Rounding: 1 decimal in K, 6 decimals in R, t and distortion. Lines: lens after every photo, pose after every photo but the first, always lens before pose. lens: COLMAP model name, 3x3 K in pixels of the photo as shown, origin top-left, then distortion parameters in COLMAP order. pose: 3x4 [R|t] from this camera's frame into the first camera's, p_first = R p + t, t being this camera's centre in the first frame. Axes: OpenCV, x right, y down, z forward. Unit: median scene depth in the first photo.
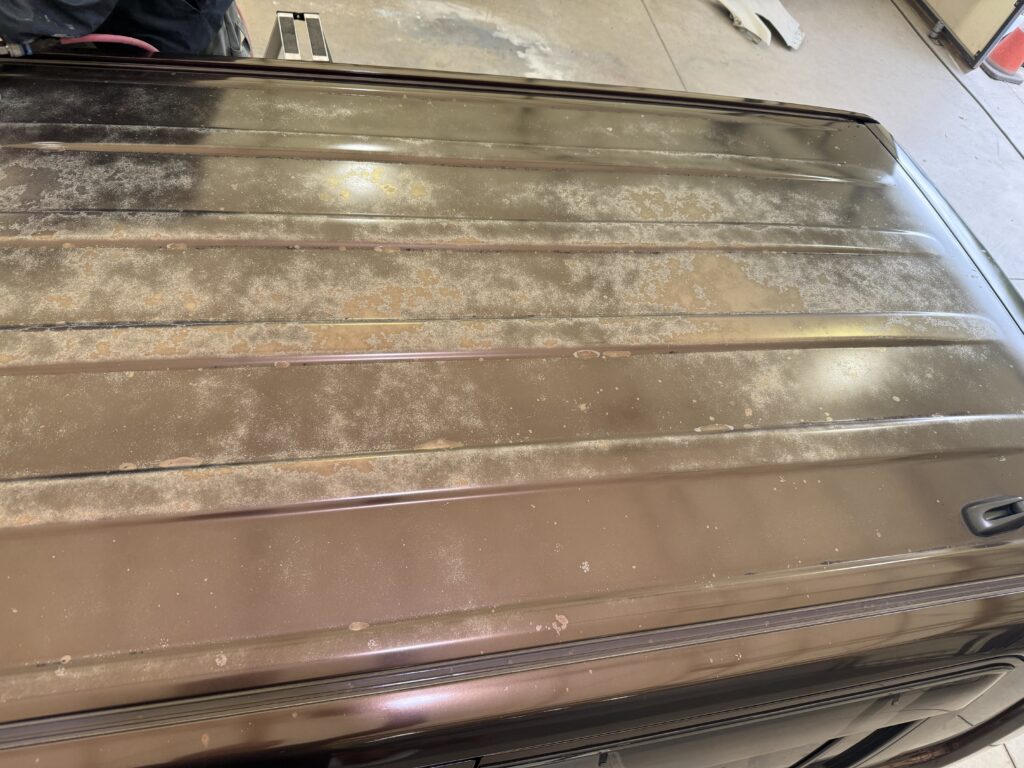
lens RADIAL K [[742.5, 0, 512.0], [0, 742.5, 384.0], [0, 0, 1]] dist [0.105519, -0.148541]
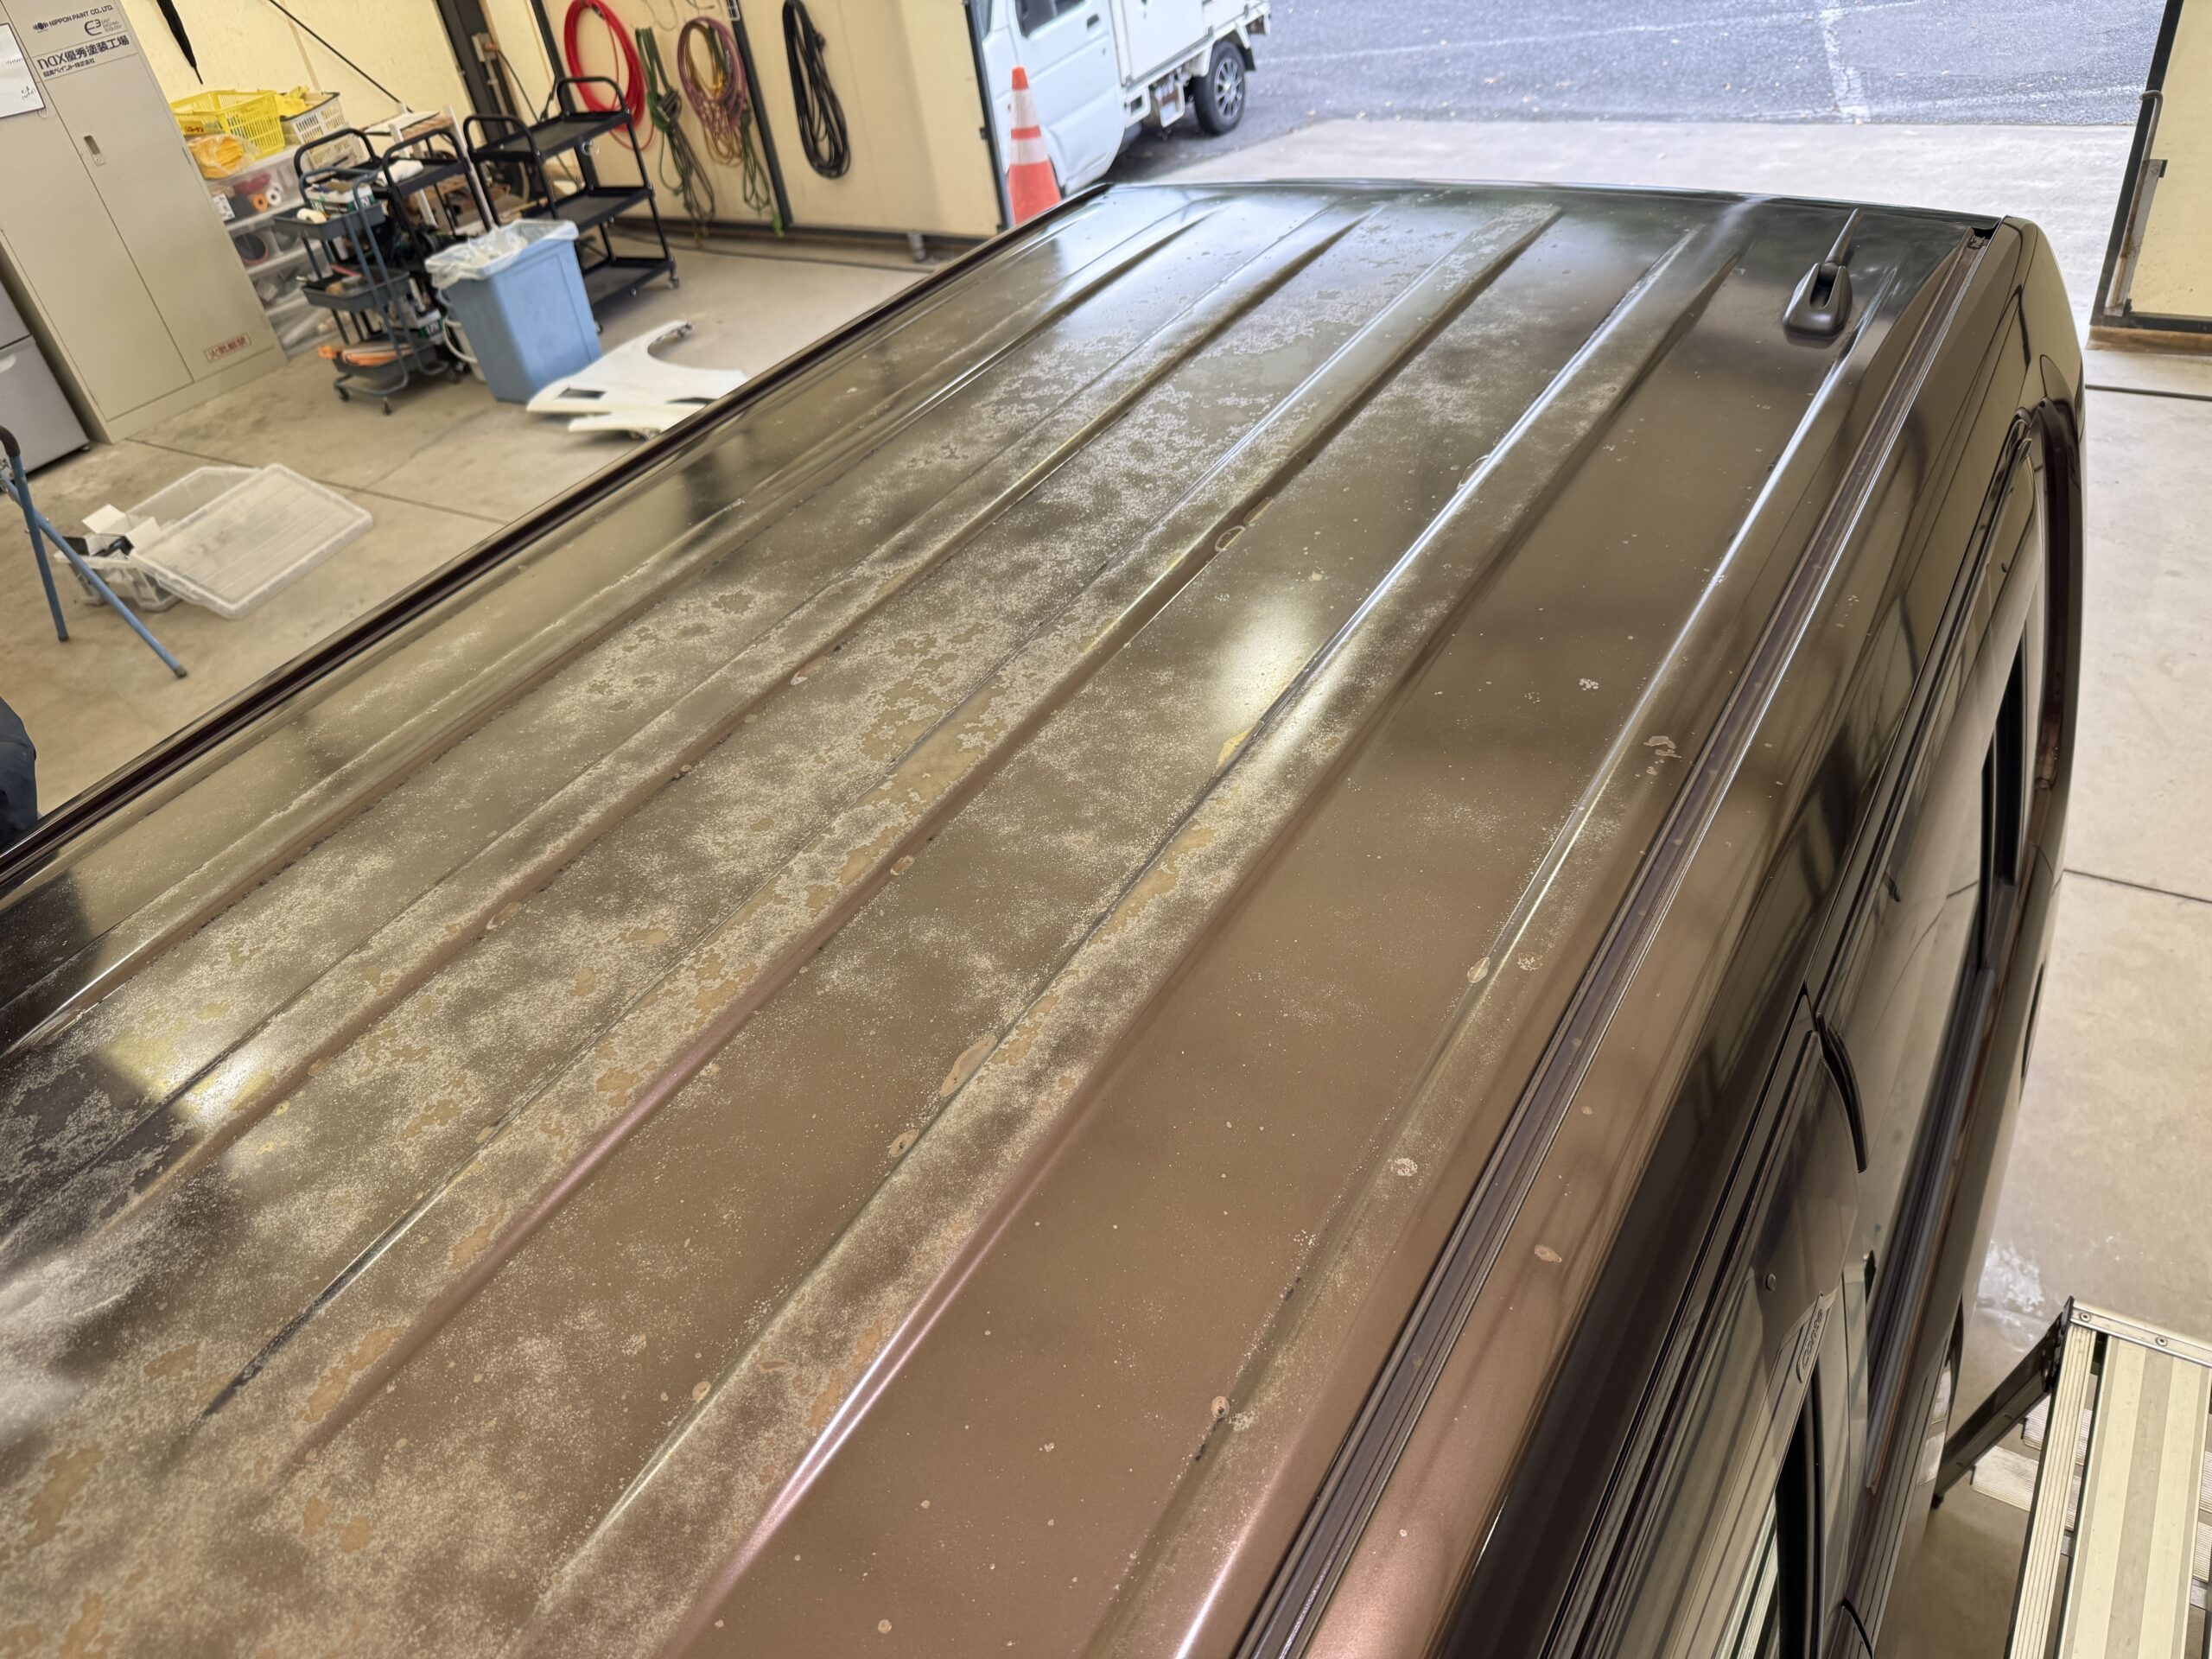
lens RADIAL K [[1536.9, 0, 1106.0], [0, 1536.9, 829.5], [0, 0, 1]] dist [0.098682, 0.000665]
pose [[0.633841, -0.673041, 0.381132, -0.526448], [0.746092, 0.661956, -0.071841, 0.113707], [-0.203940, 0.329895, 0.921725, 0.057749]]
